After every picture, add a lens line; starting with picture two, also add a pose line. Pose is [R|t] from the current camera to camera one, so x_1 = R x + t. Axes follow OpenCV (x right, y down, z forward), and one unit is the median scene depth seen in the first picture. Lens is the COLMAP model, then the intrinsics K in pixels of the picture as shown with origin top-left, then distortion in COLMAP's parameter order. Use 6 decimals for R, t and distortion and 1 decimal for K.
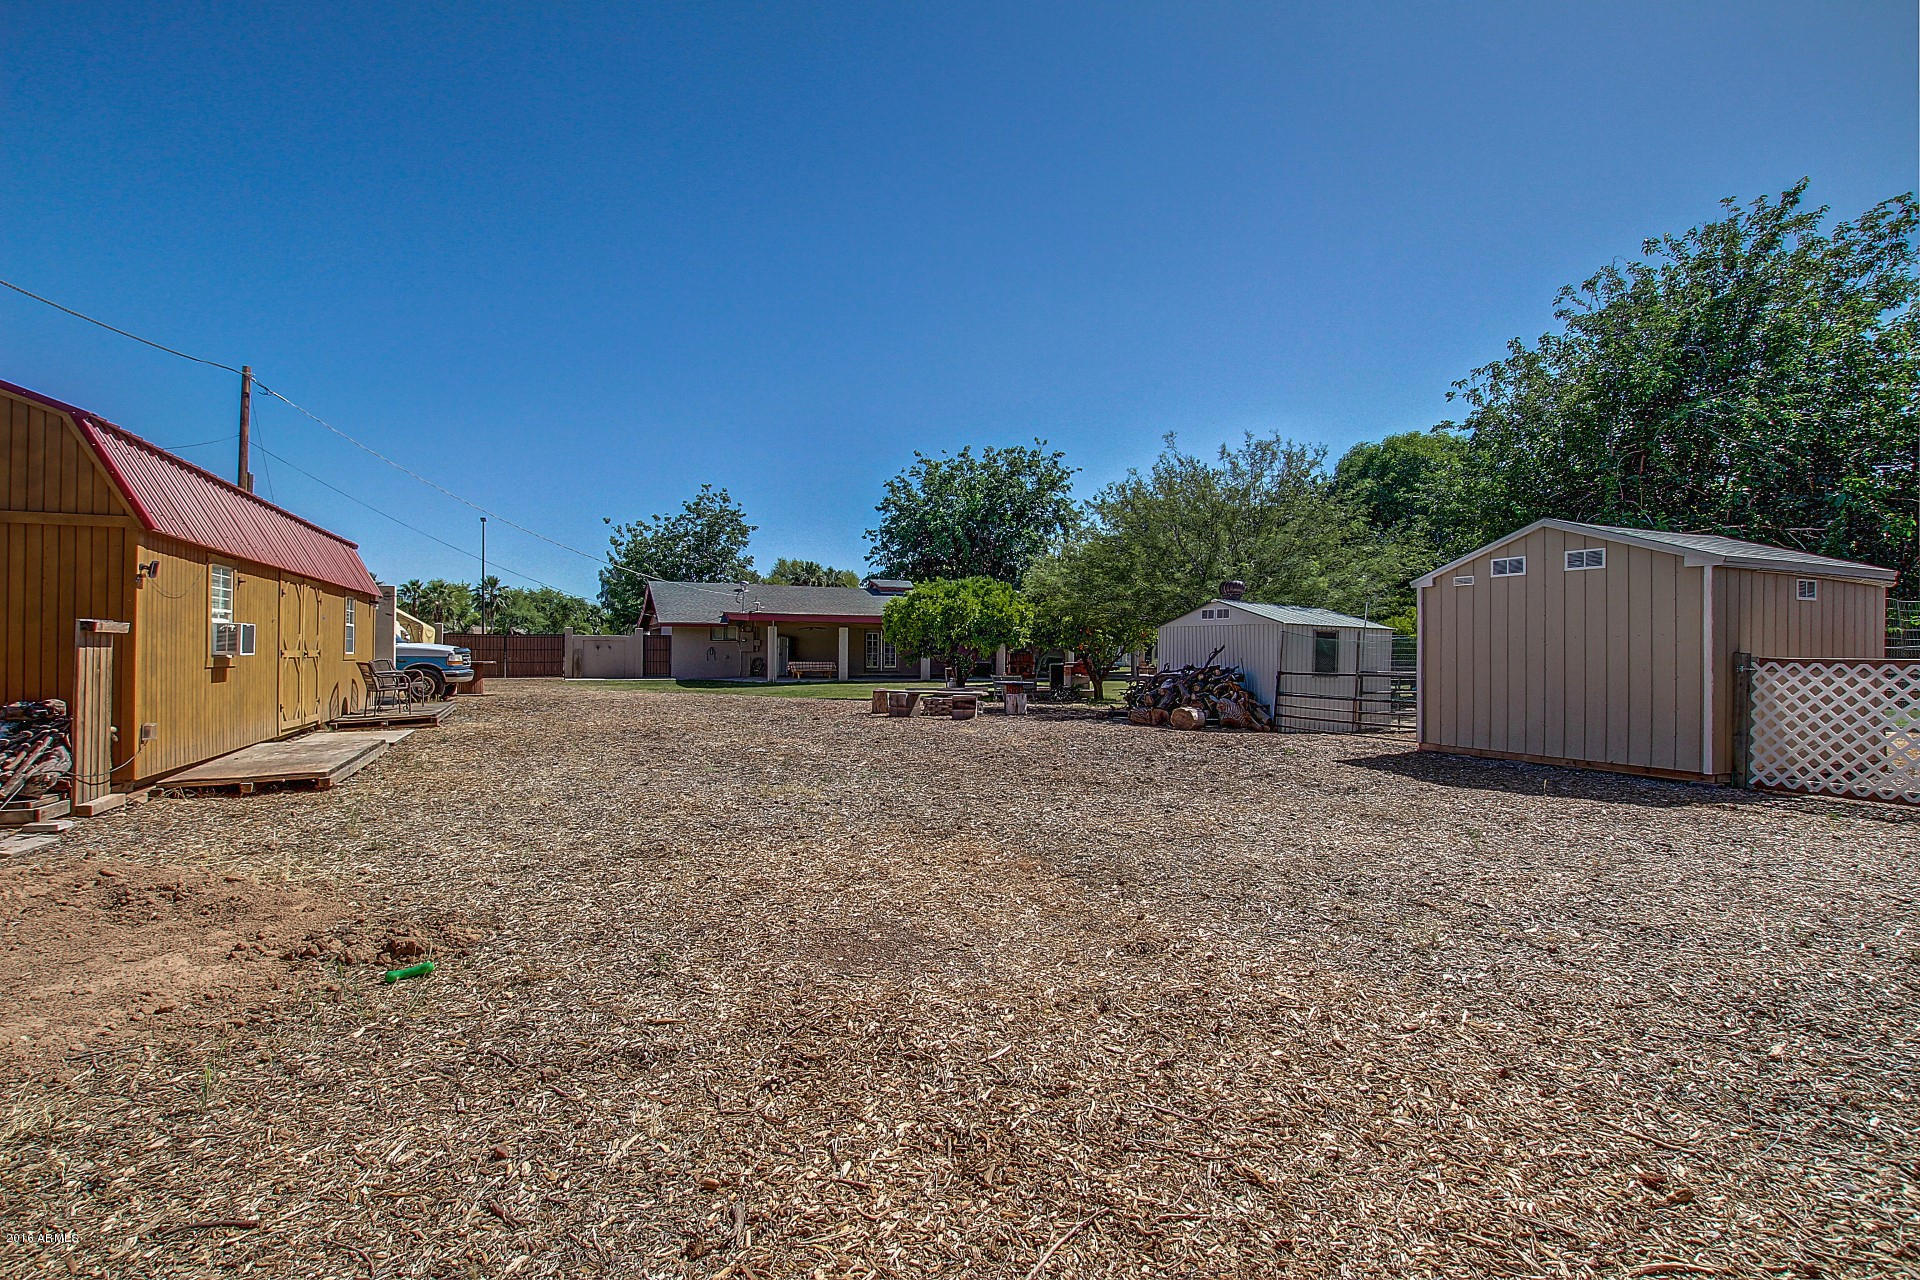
lens RADIAL K [[912.5, 0, 937.6], [0, 912.5, 642.6], [0, 0, 1]] dist [-0.060893, 0.014621]
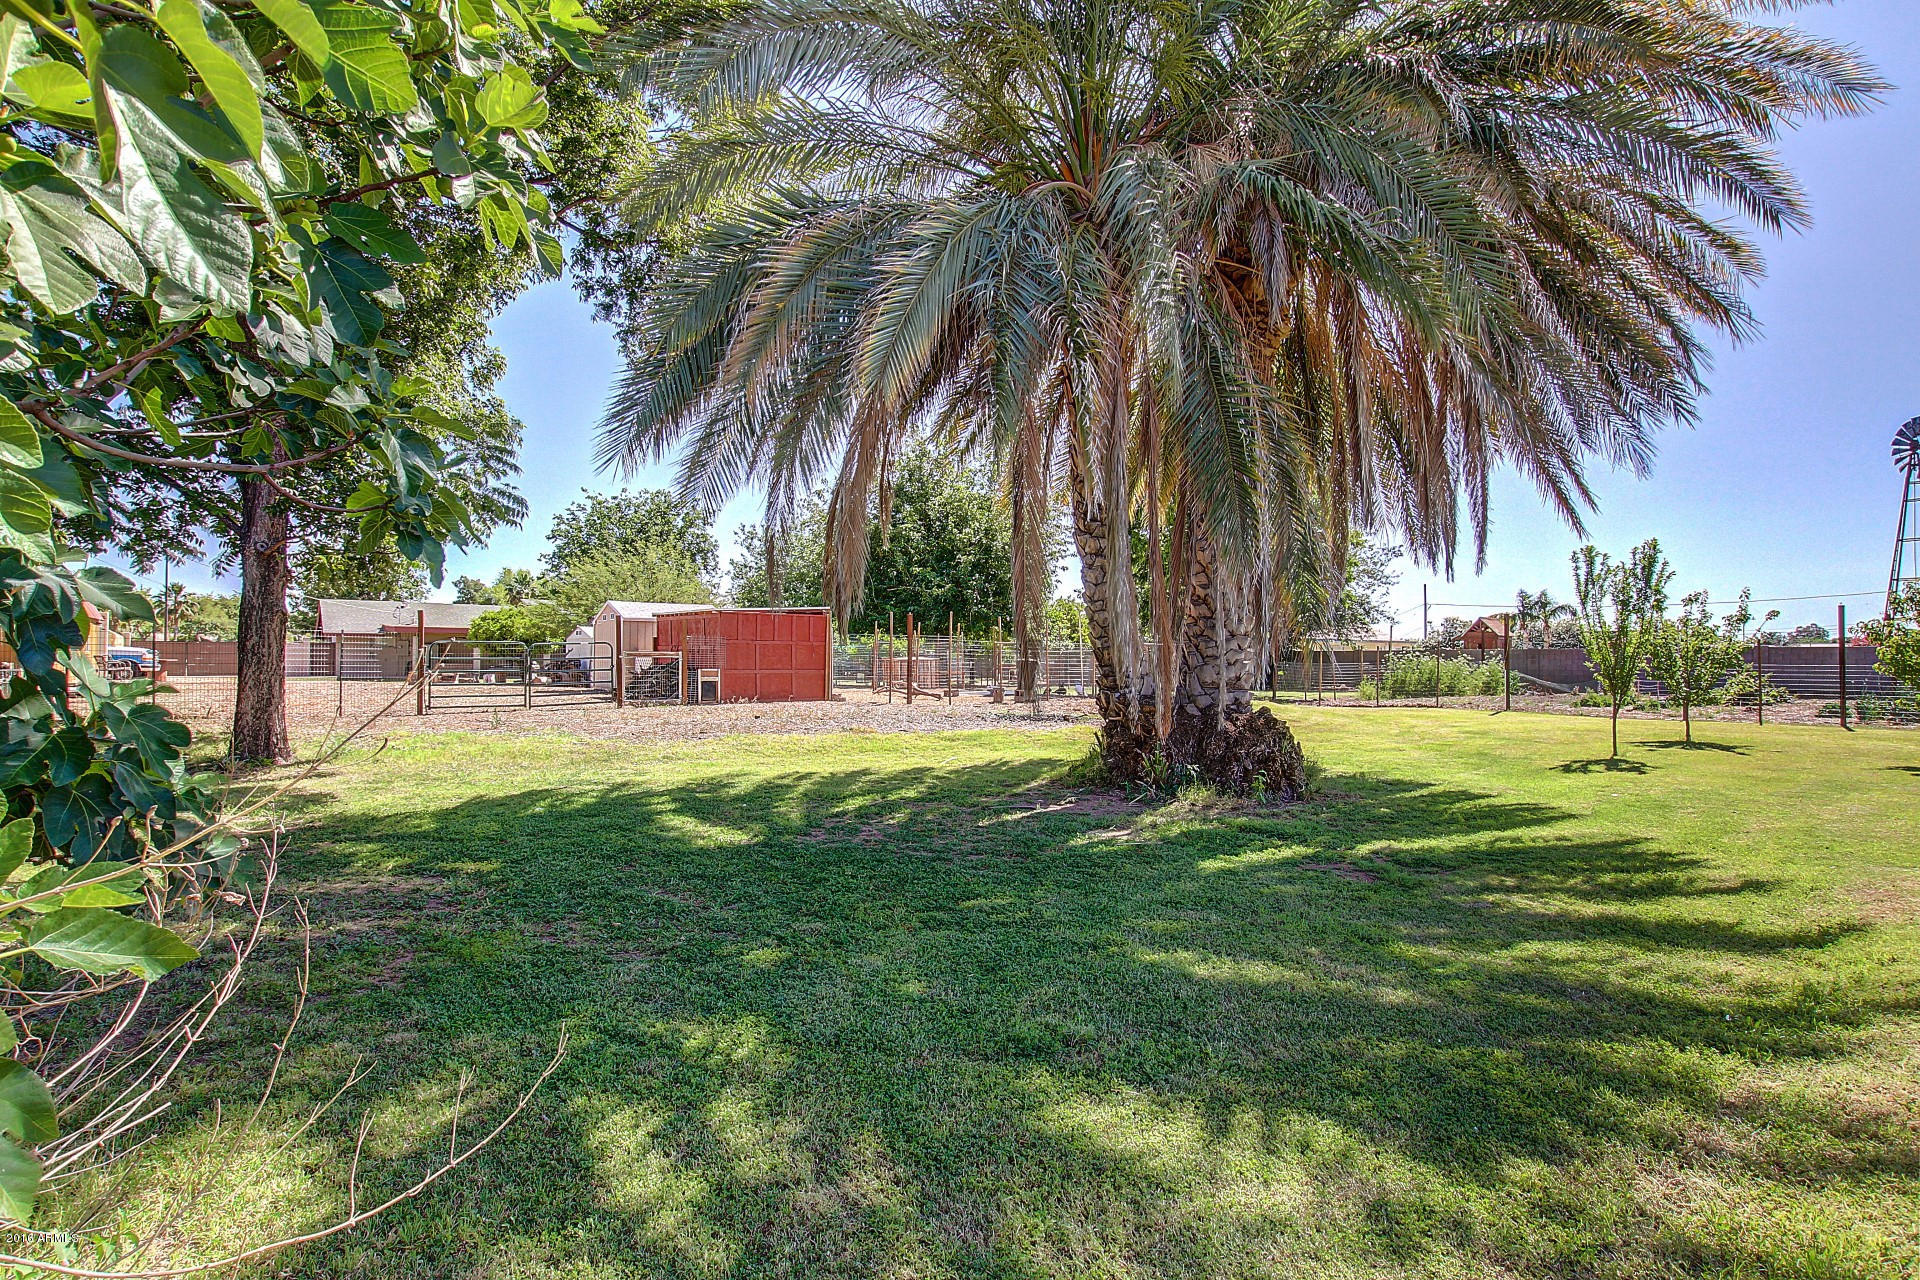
lens RADIAL K [[912.5, 0, 937.6], [0, 912.5, 642.6], [0, 0, 1]] dist [-0.060893, 0.014621]
pose [[0.967517, 0.004072, 0.252773, 0.072359], [-0.001234, 0.999934, -0.011385, 0.002076], [-0.252803, 0.010703, 0.967459, -0.148633]]
